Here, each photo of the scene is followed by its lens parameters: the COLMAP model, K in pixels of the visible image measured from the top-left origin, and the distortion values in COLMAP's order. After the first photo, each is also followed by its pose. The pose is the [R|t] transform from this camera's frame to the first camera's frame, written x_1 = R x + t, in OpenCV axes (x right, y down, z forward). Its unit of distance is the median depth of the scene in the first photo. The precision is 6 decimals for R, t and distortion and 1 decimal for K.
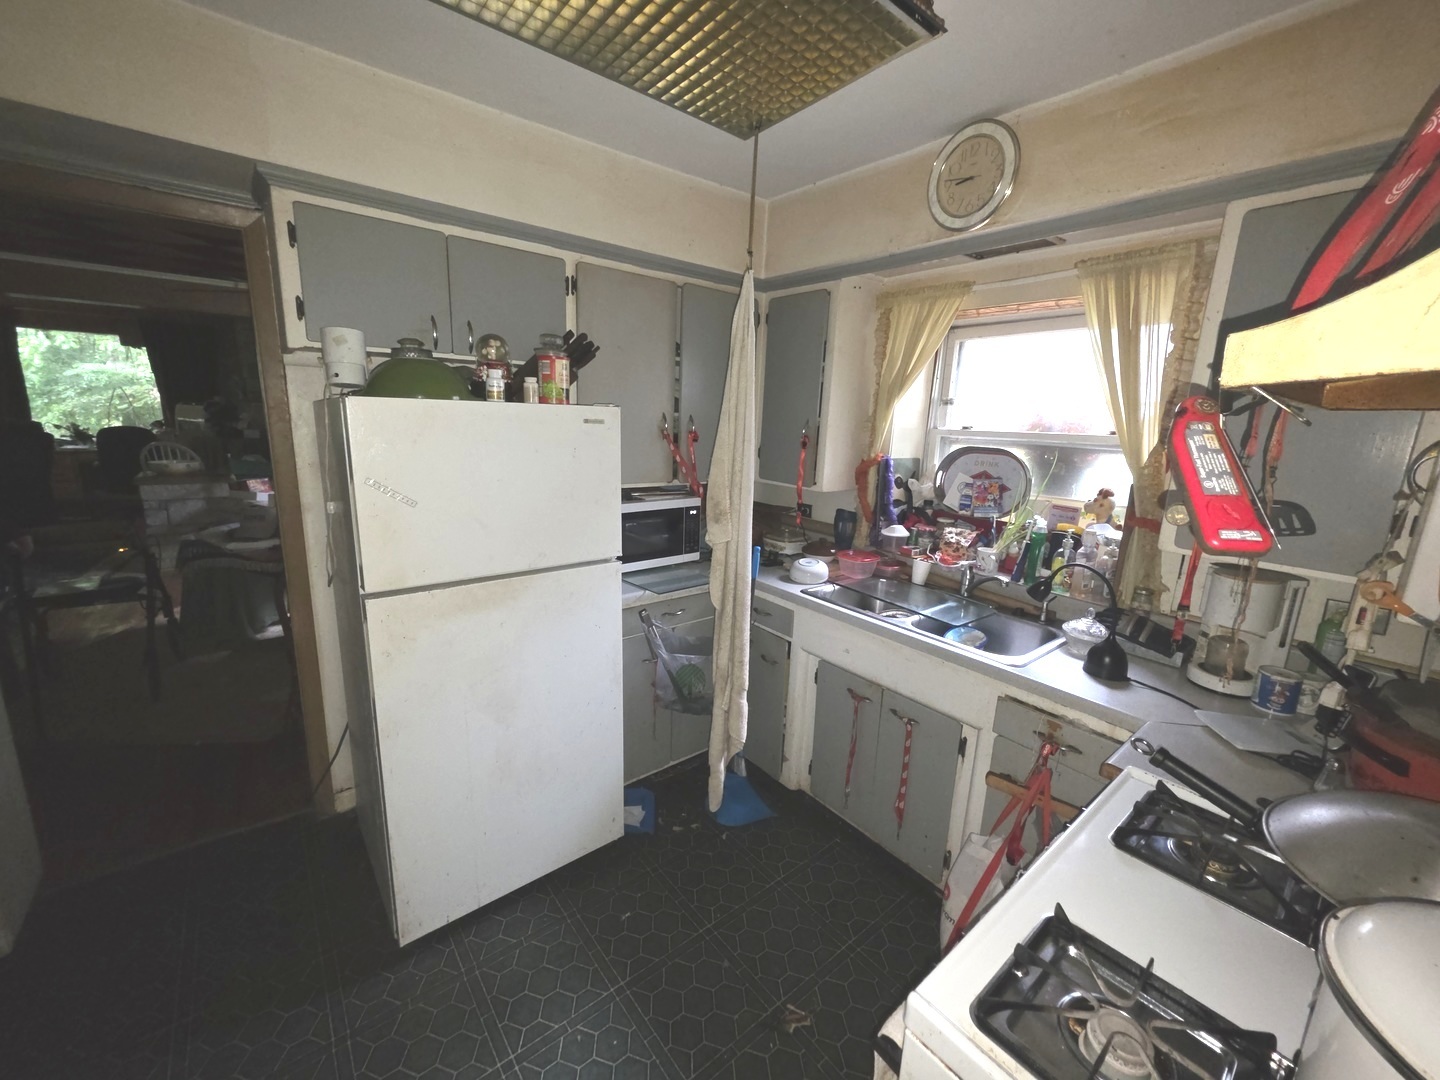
lens RADIAL K [[573.9, 0, 712.6], [0, 573.9, 535.1], [0, 0, 1]] dist [0.002991, -0.000064]
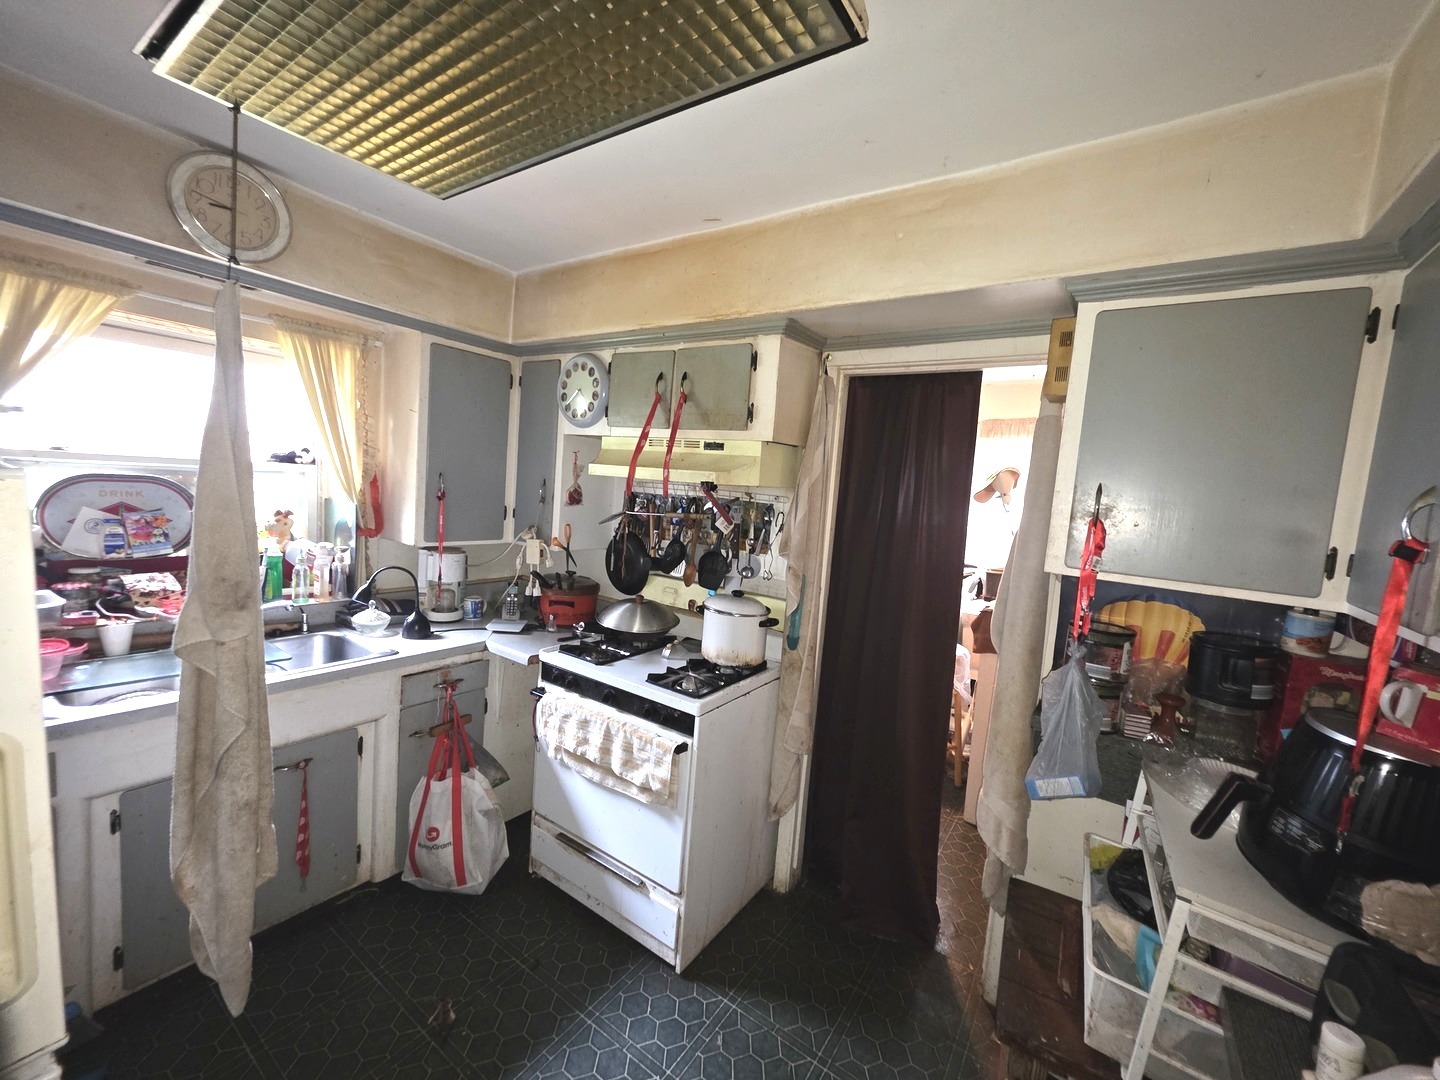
lens RADIAL K [[573.9, 0, 721.5], [0, 573.9, 539.5], [0, 0, 1]] dist [0.002991, -0.000064]
pose [[-0.286266, -0.151422, 0.946110, -0.784829], [0.109069, 0.975865, 0.189185, -0.168040], [-0.951922, 0.157348, -0.262842, 0.550505]]
